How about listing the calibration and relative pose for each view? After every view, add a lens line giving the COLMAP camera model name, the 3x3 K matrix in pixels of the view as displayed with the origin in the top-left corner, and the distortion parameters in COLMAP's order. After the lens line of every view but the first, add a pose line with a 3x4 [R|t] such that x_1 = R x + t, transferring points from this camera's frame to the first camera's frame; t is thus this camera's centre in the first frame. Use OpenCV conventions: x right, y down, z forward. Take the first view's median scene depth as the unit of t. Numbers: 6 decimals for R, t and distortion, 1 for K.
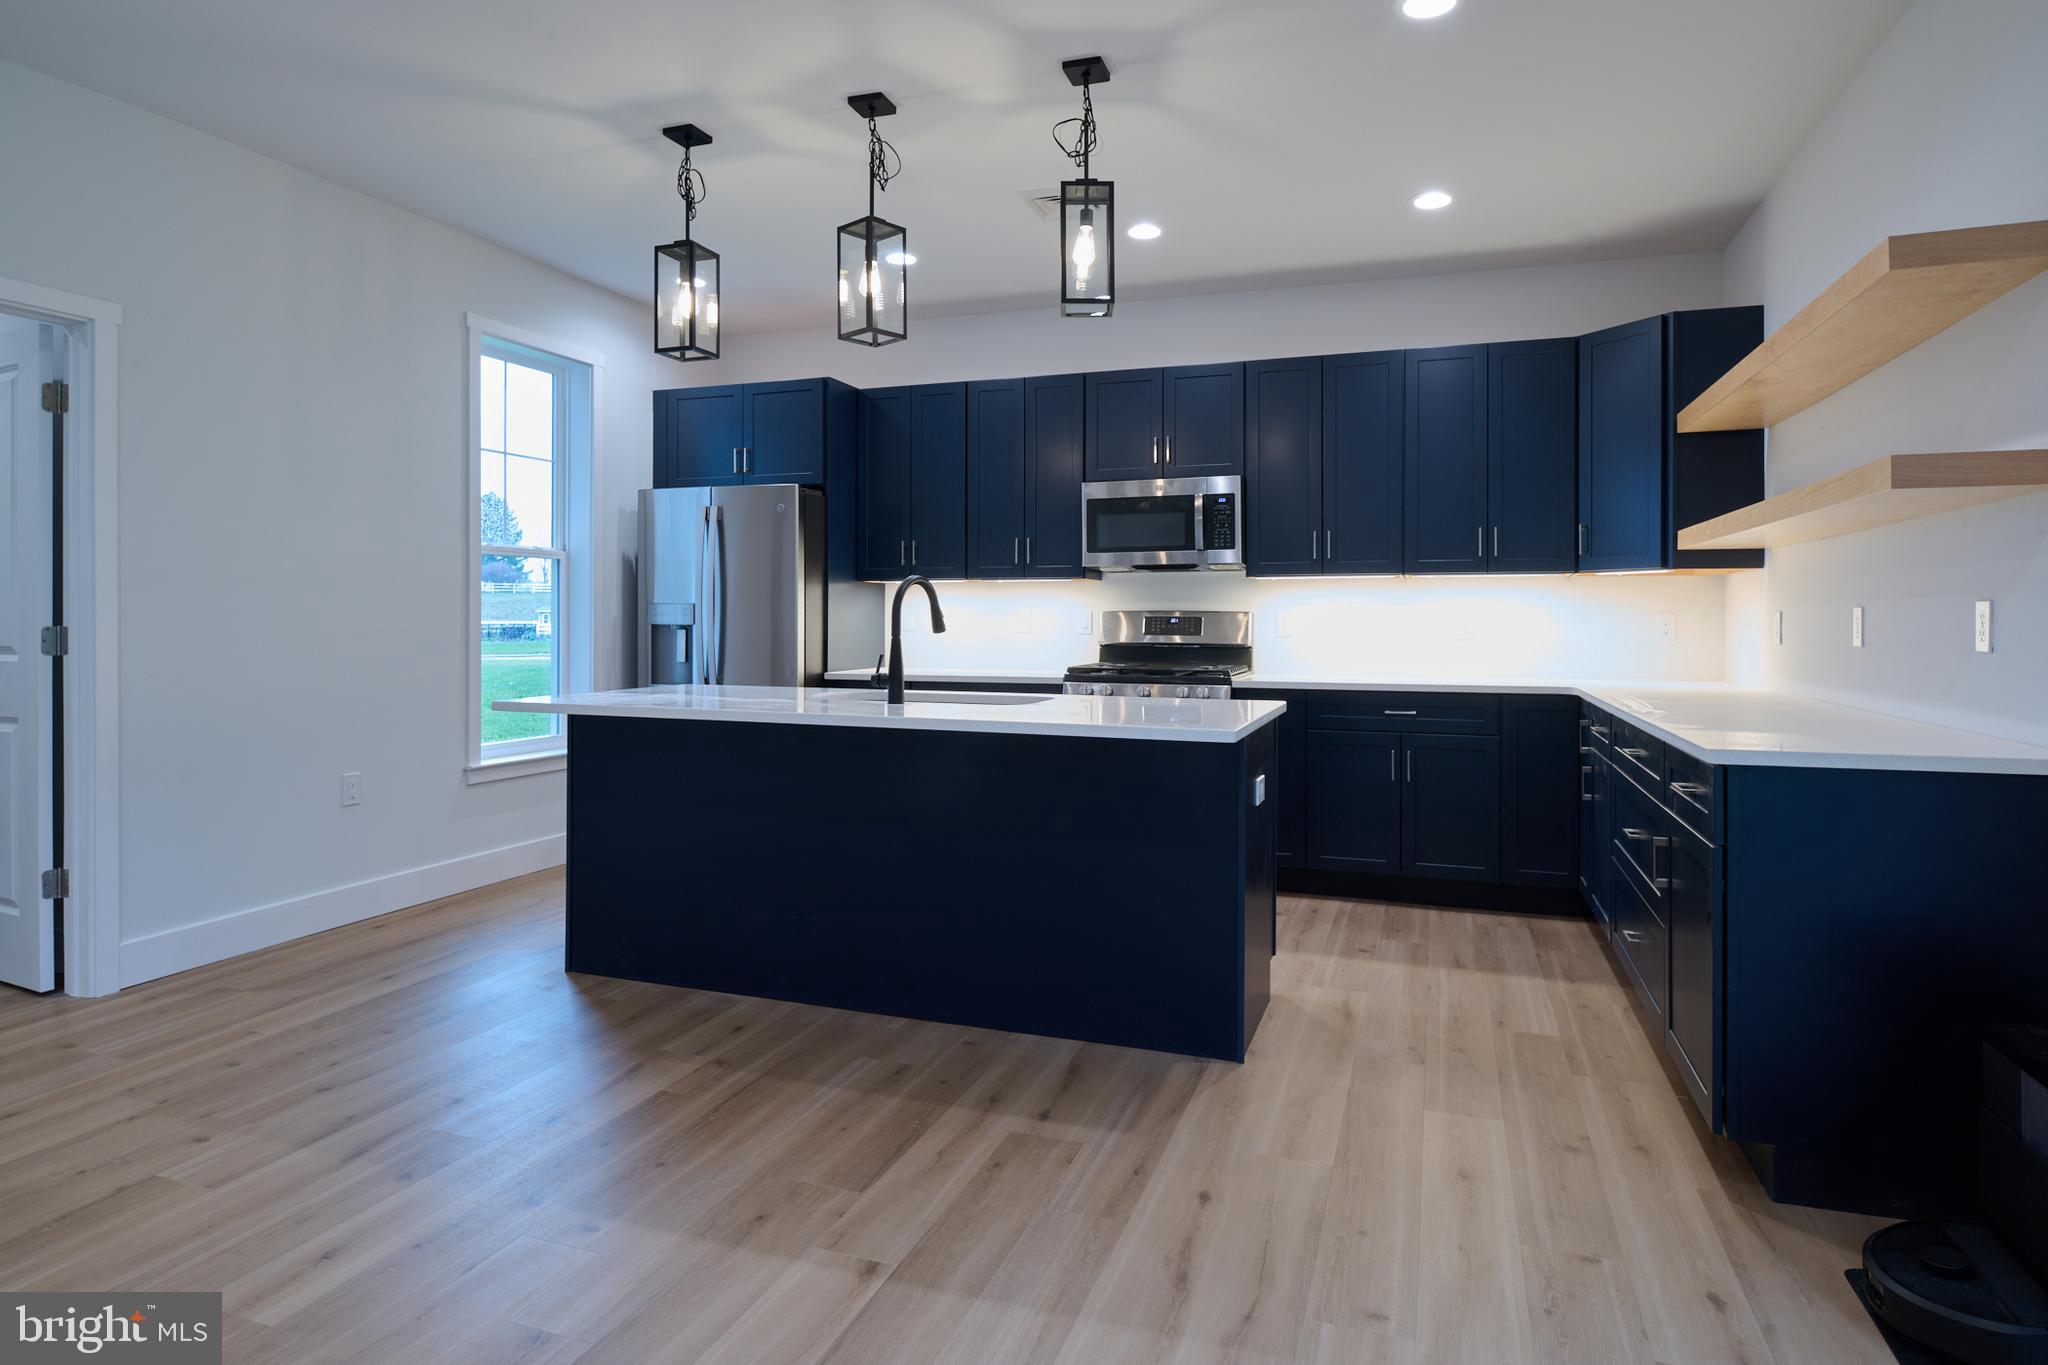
lens RADIAL K [[1140.6, 0, 1026.8], [0, 1140.6, 619.7], [0, 0, 1]] dist [0.000131, -0.005552]
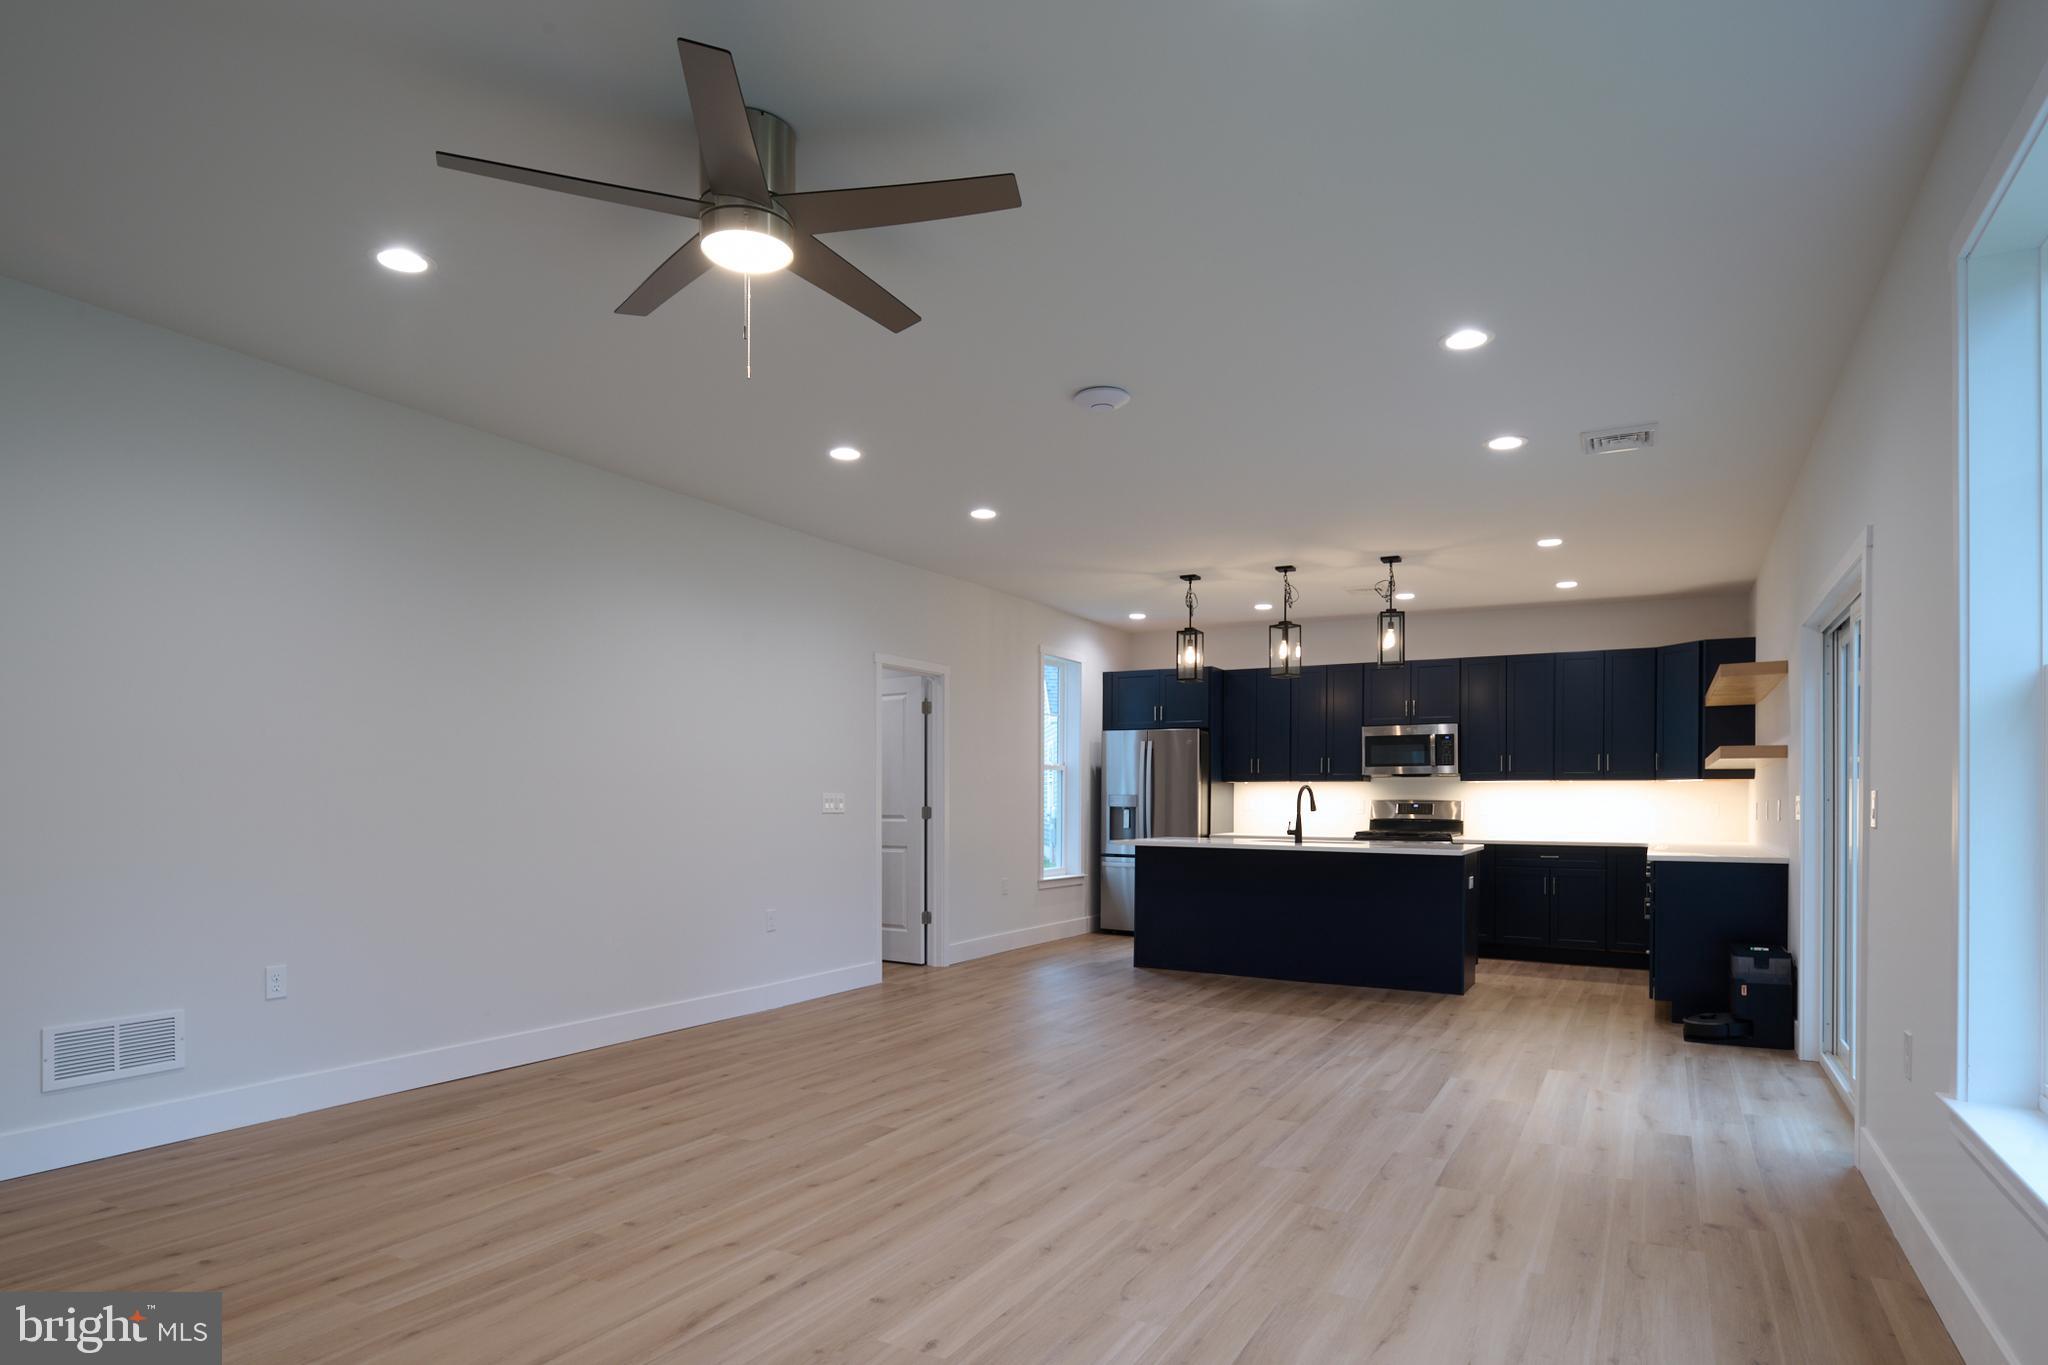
lens RADIAL K [[1140.6, 0, 1023.1], [0, 1140.6, 810.2], [0, 0, 1]] dist [0.000131, -0.005552]
pose [[0.987070, 0.004831, -0.160220, -0.216309], [-0.003811, 0.999970, 0.006672, -0.001869], [0.160247, -0.005975, 0.987059, -0.954904]]
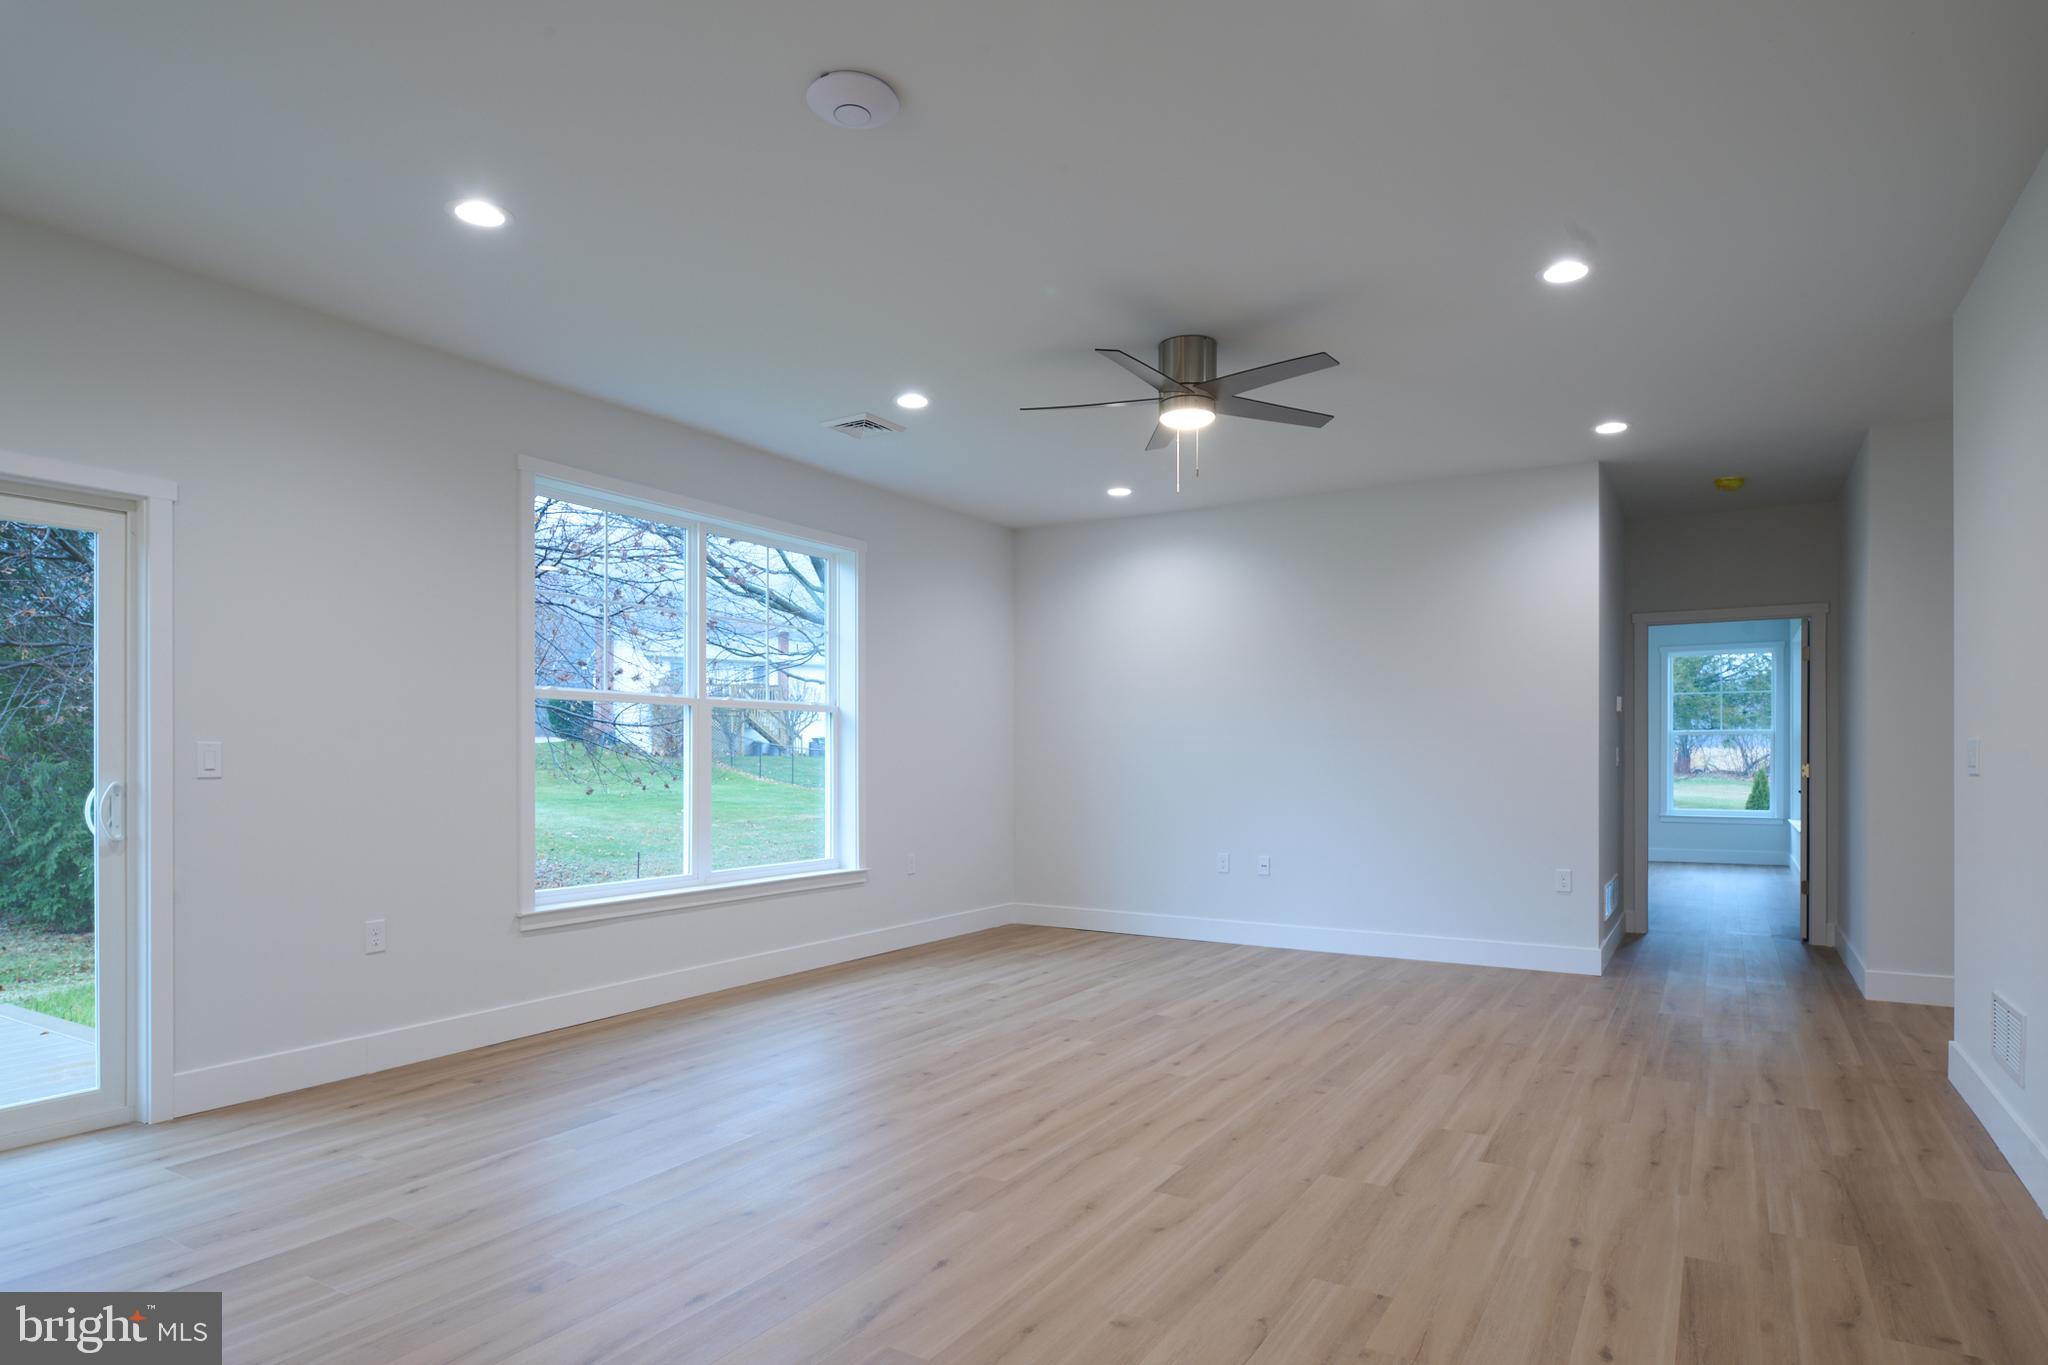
lens RADIAL K [[1140.6, 0, 1035.6], [0, 1140.6, 759.7], [0, 0, 1]] dist [0.000131, -0.005552]
pose [[-0.980533, -0.000854, 0.196353, -0.517886], [-0.000729, 0.999999, 0.000710, -0.000408], [-0.196354, 0.000553, -0.980533, 0.579489]]
